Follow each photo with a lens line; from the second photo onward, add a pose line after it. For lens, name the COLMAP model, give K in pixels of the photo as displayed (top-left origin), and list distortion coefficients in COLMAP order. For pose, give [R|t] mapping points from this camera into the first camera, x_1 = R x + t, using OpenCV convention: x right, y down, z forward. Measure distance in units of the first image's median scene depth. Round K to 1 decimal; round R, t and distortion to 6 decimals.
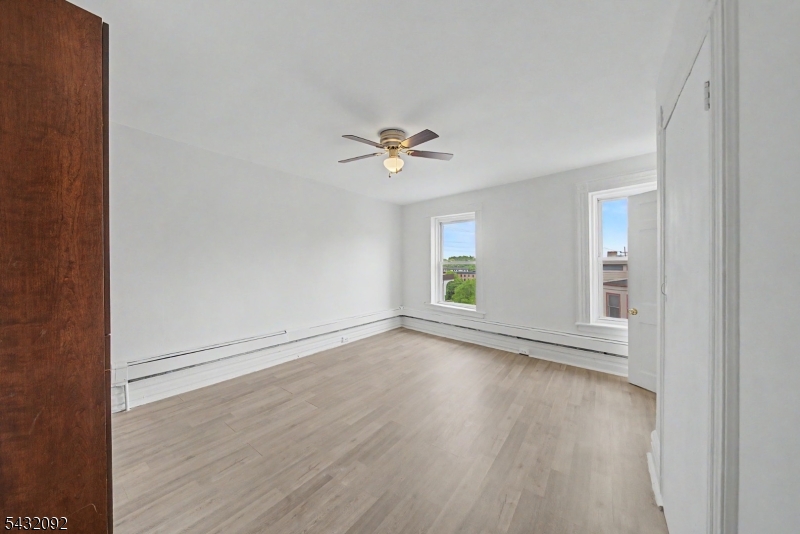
lens RADIAL K [[279.1, 0, 400.0], [0, 279.1, 267.0], [0, 0, 1]] dist [-0.001425, -0.000145]
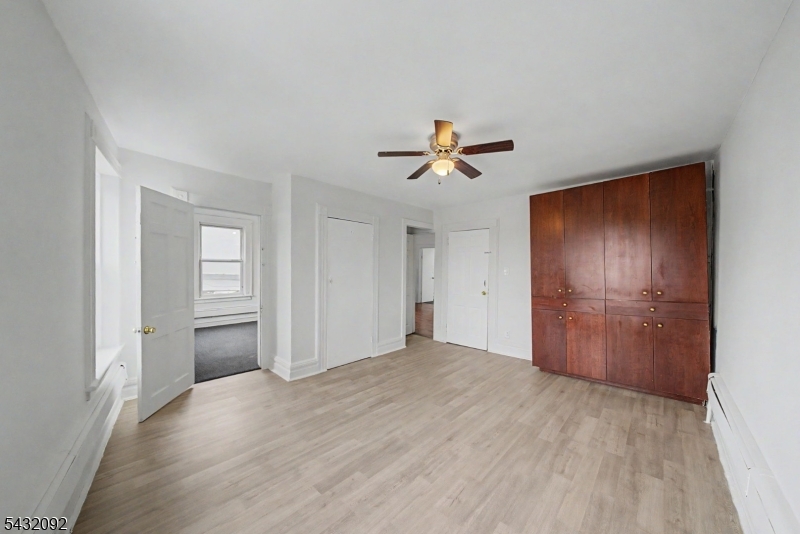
lens RADIAL K [[279.1, 0, 400.0], [0, 279.1, 267.0], [0, 0, 1]] dist [-0.001425, -0.000145]
pose [[-0.993510, -0.006841, 0.113541, 0.010918], [-0.005975, 0.999950, 0.007963, -0.043877], [-0.113590, 0.007233, -0.993501, 2.007661]]
